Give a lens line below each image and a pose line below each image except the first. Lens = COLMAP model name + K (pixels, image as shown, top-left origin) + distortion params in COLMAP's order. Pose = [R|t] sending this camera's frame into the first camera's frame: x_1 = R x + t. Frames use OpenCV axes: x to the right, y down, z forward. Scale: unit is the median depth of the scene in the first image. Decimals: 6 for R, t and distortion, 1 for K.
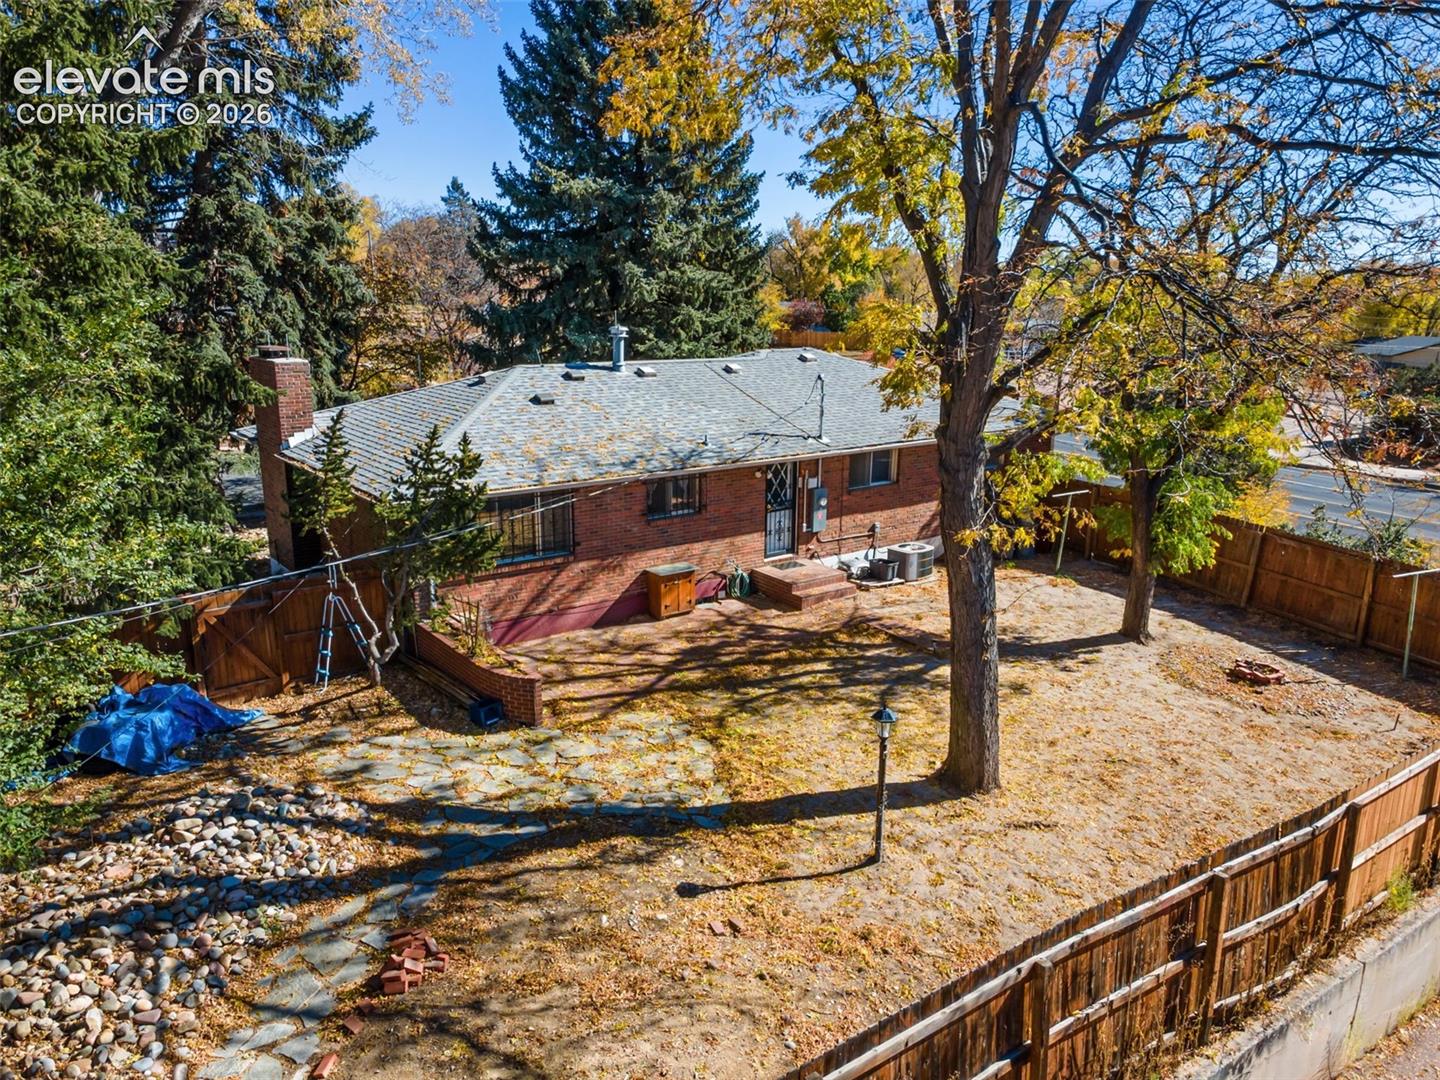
lens RADIAL K [[1017.2, 0, 722.0], [0, 1017.2, 538.2], [0, 0, 1]] dist [0.001228, 0.000022]
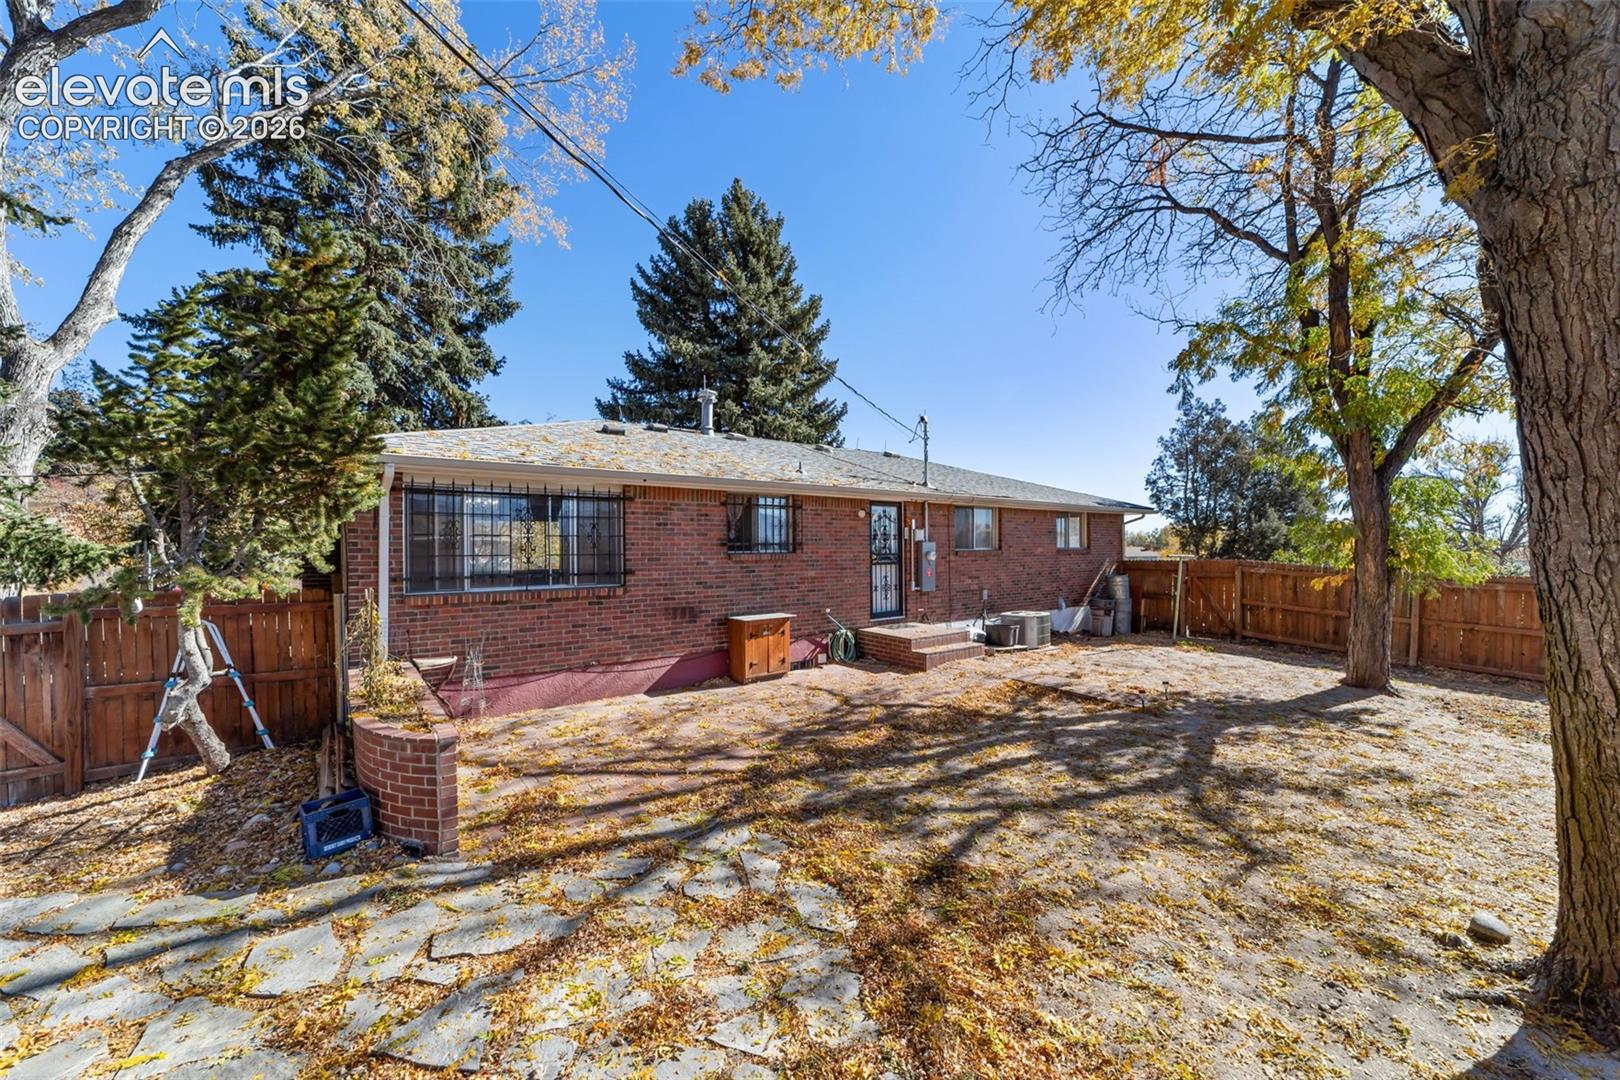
lens RADIAL K [[622.0, 0, 808.8], [0, 622.0, 538.5], [0, 0, 1]] dist [0.001184, 0.000098]
pose [[0.999776, -0.013705, 0.016110, -0.017085], [0.017239, 0.969319, -0.245202, 0.081698], [-0.012255, 0.245425, 0.969338, 0.478535]]
